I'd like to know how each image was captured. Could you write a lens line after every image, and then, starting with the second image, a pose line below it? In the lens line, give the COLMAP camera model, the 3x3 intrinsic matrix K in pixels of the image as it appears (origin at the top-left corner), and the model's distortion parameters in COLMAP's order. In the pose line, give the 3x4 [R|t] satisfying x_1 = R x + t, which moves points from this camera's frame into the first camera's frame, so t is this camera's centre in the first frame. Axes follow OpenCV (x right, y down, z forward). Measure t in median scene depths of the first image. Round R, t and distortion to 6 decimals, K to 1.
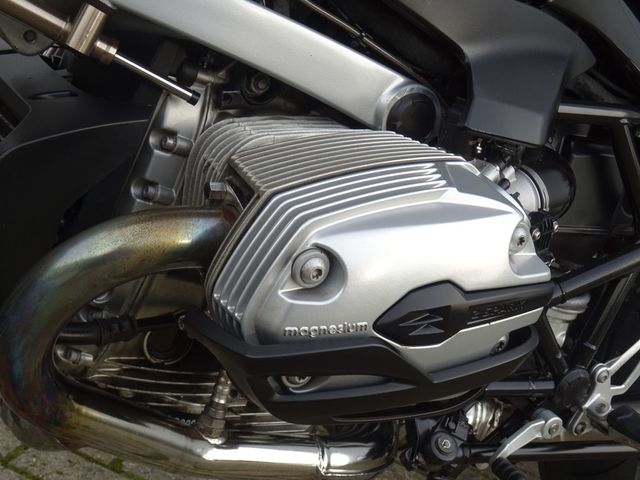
lens RADIAL K [[1048.5, 0, 319.3], [0, 1048.5, 241.2], [0, 0, 1]] dist [0.003209, 0.000000]
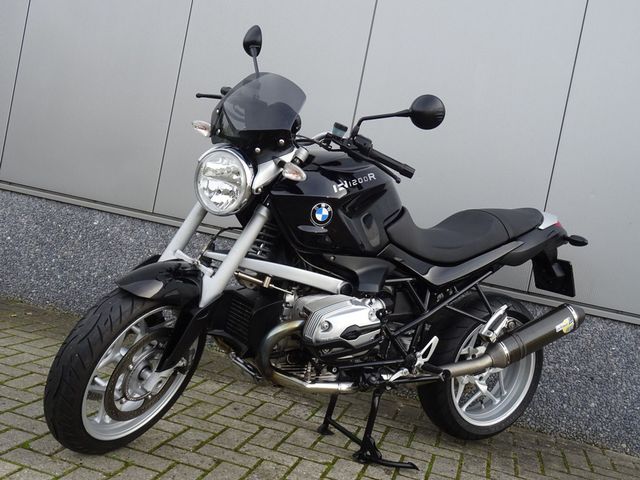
lens RADIAL K [[700.1, 0, 320.1], [0, 700.1, 240.5], [0, 0, 1]] dist [-0.135780, 0.000000]
pose [[0.988368, -0.151561, -0.012555, 0.053775], [0.146543, 0.971206, -0.187838, 0.189659], [0.040663, 0.183814, 0.982120, -1.708579]]
